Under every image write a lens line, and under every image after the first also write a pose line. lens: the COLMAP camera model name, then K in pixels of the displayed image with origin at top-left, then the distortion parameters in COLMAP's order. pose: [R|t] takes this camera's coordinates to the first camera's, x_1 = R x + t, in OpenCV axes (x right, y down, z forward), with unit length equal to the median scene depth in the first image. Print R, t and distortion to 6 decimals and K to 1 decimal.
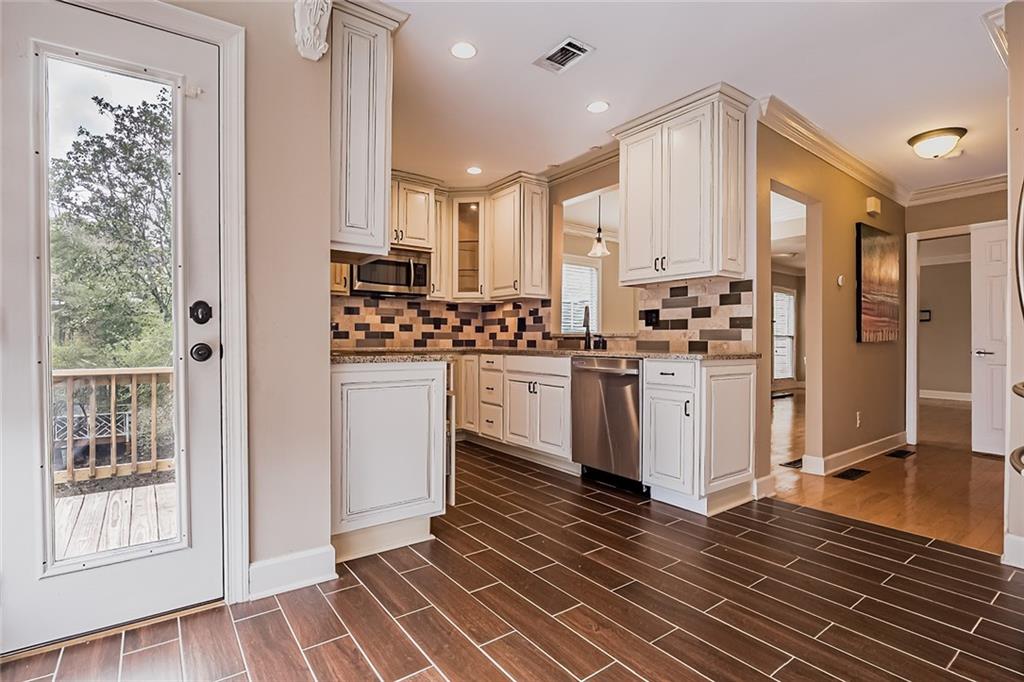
lens RADIAL K [[507.8, 0, 499.1], [0, 507.8, 346.1], [0, 0, 1]] dist [-0.004466, -0.000086]
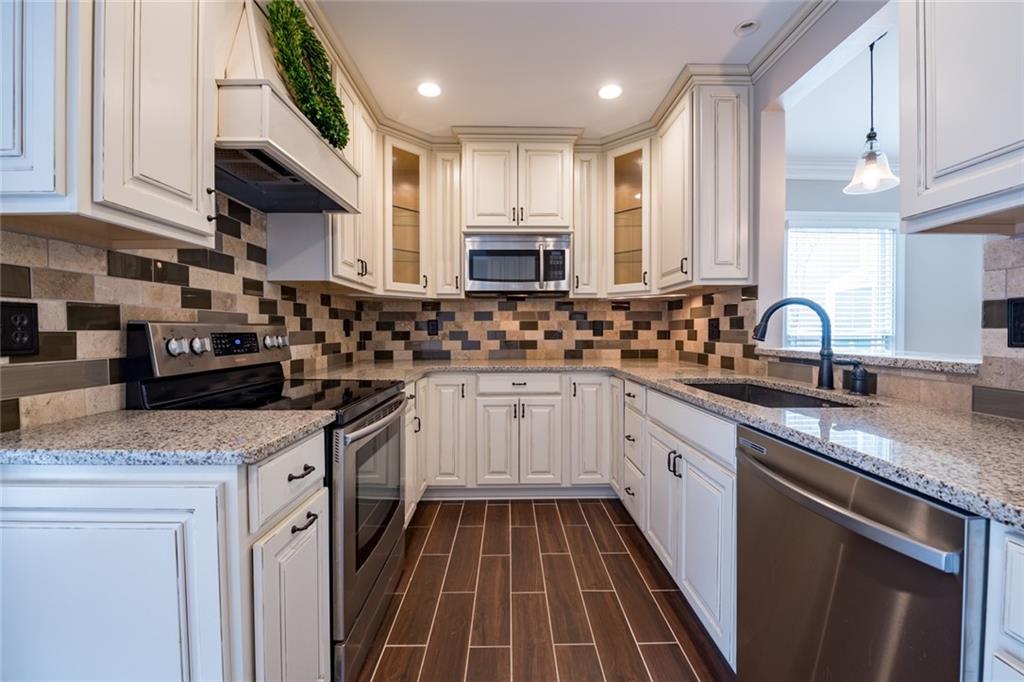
lens RADIAL K [[416.4, 0, 509.3], [0, 416.4, 338.5], [0, 0, 1]] dist [-0.011132, -0.002074]
pose [[0.821757, 0.002726, -0.569832, 0.132458], [0.000829, 0.999982, 0.005979, -0.036405], [0.569838, -0.005386, 0.821740, 0.461233]]
